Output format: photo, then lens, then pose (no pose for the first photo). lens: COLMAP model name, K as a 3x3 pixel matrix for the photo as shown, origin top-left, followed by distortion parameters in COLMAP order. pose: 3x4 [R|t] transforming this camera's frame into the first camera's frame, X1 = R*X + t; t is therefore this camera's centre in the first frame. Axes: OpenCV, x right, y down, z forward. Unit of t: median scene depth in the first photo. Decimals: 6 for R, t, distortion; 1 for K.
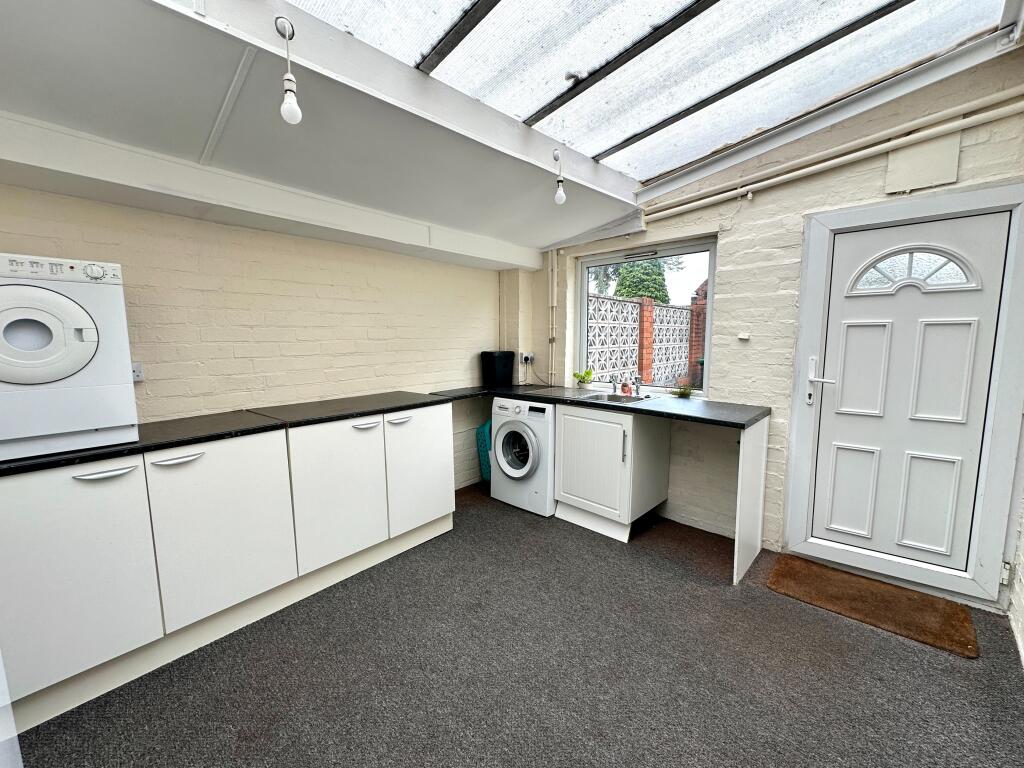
lens RADIAL K [[411.2, 0, 509.5], [0, 411.2, 384.6], [0, 0, 1]] dist [0.001210, 0.000223]
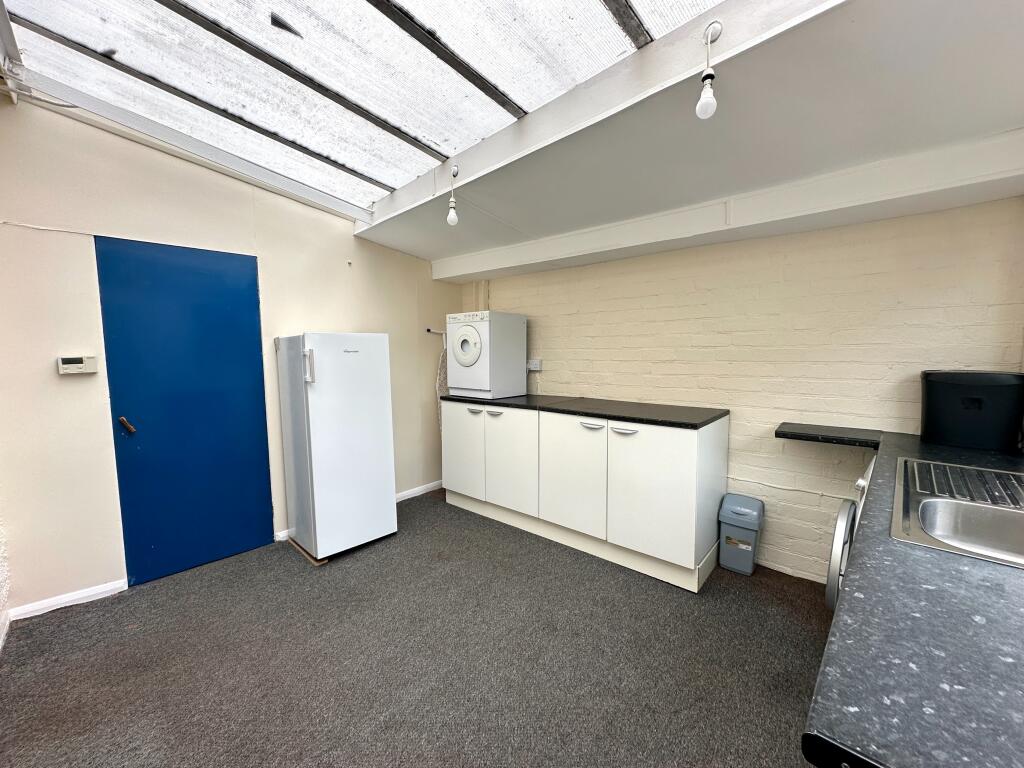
lens RADIAL K [[411.8, 0, 514.6], [0, 411.8, 383.4], [0, 0, 1]] dist [-0.000244, 0.000015]
pose [[-0.003177, 0.094783, -0.995493, 0.759875], [-0.102671, 0.990206, 0.094607, -0.097389], [0.994710, 0.102509, 0.006586, 0.789639]]
